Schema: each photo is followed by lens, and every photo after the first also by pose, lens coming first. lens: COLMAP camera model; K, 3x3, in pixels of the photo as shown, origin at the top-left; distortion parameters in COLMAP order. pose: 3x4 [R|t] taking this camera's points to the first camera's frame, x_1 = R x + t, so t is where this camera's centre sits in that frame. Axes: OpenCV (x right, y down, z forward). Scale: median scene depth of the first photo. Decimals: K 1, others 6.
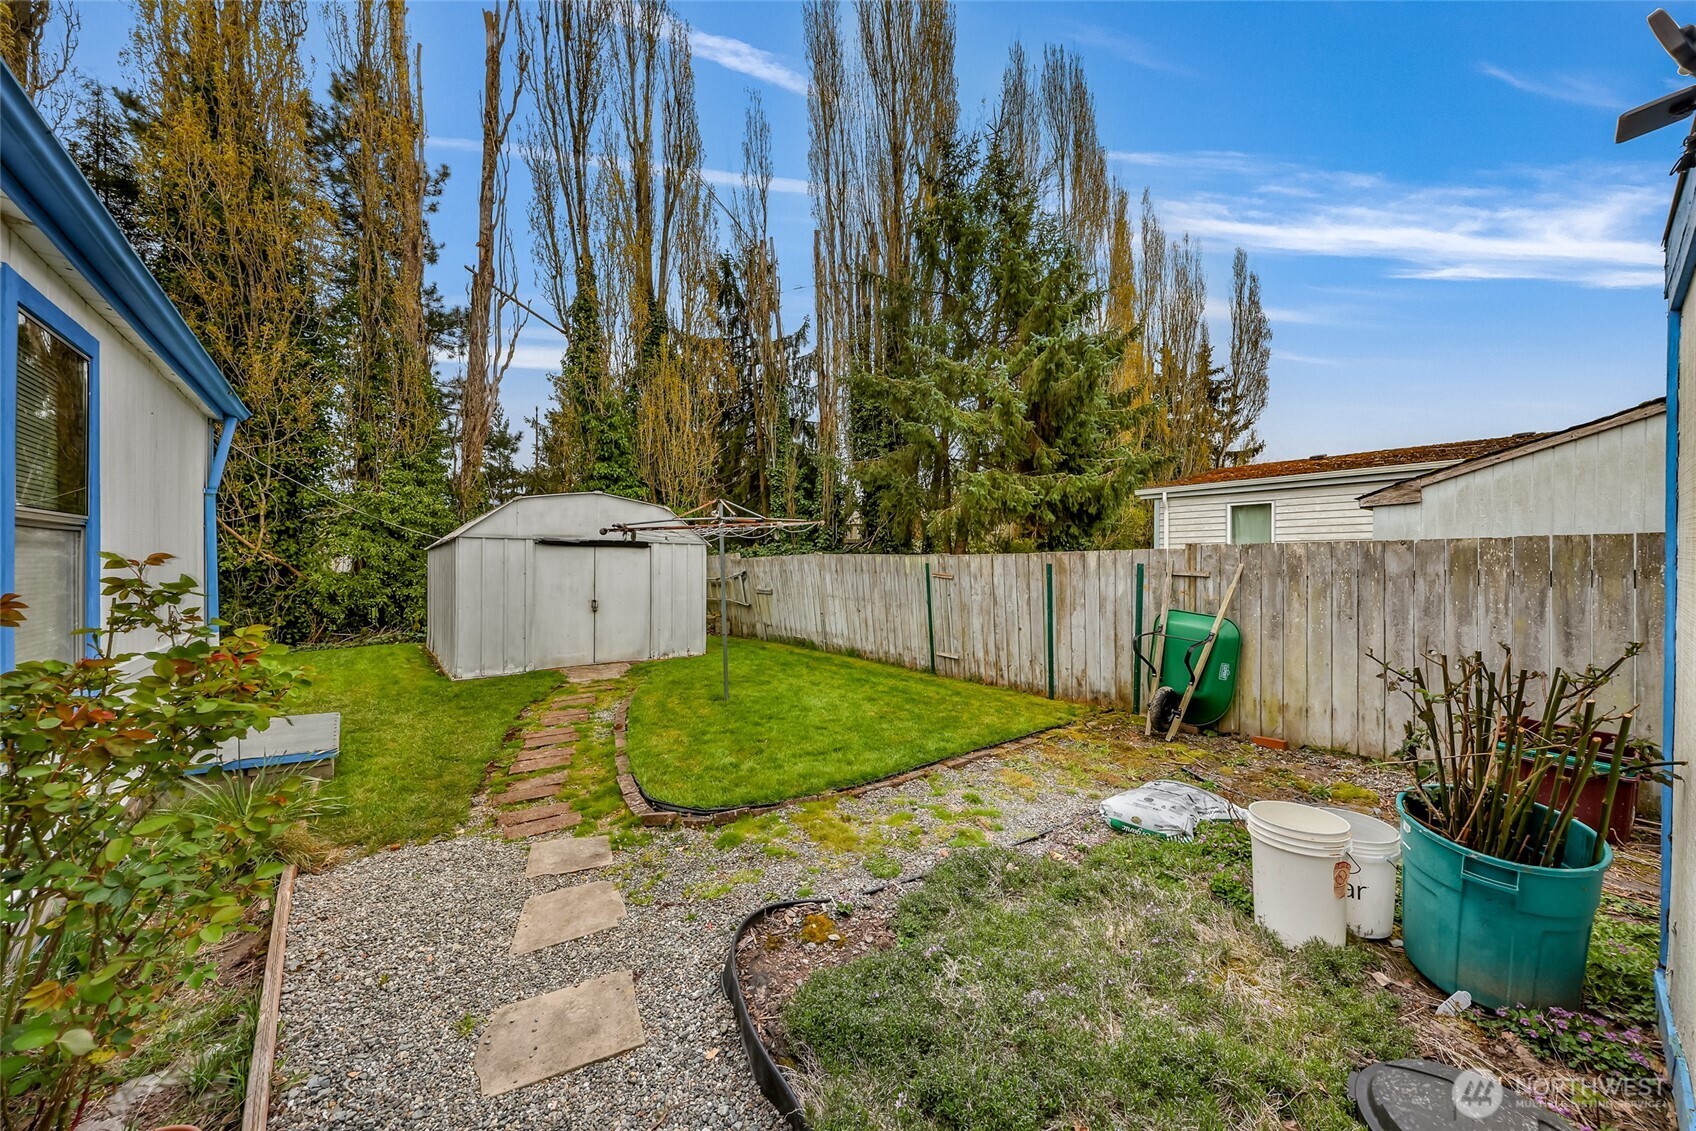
lens RADIAL K [[603.6, 0, 853.6], [0, 603.6, 561.7], [0, 0, 1]] dist [0.009803, 0.000008]
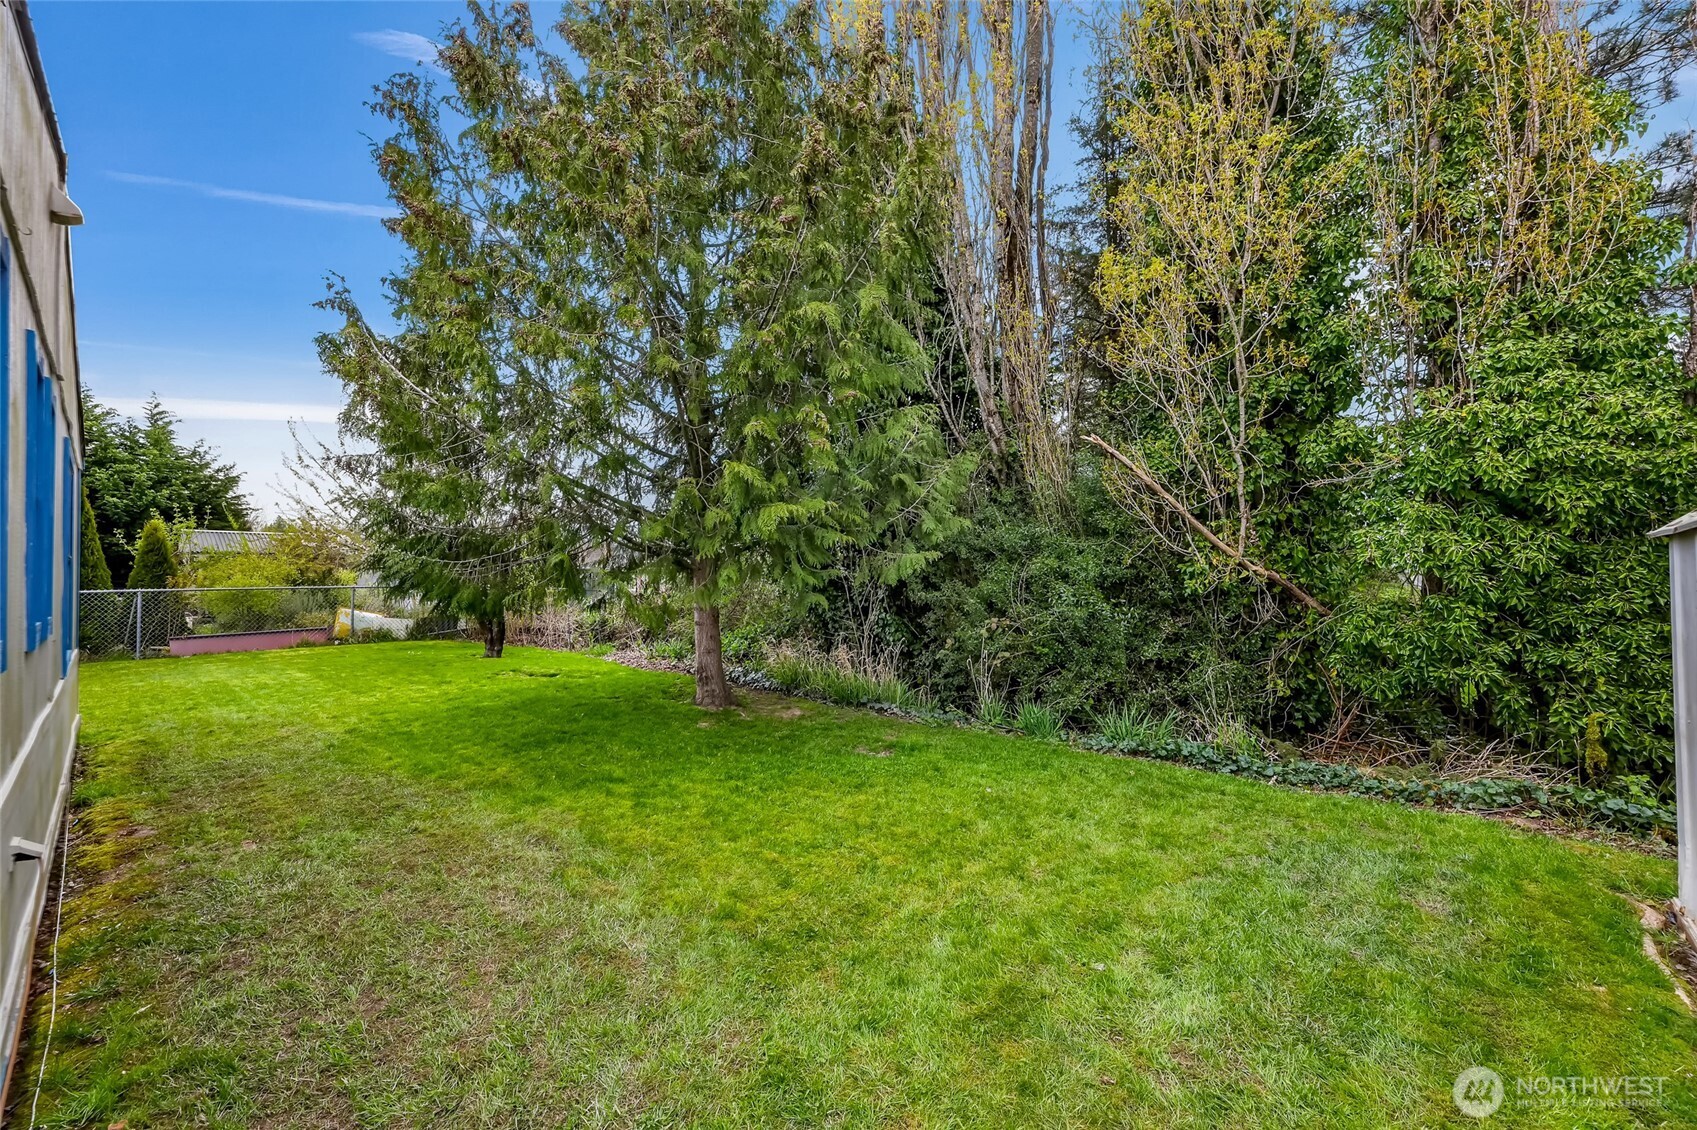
lens RADIAL K [[645.8, 0, 848.5], [0, 645.8, 565.0], [0, 0, 1]] dist [0.001111, 0.000219]
pose [[0.133022, -0.026152, -0.990768, -0.396415], [0.009864, 0.999637, -0.025062, -0.001454], [0.991064, -0.006439, 0.133231, 0.512561]]
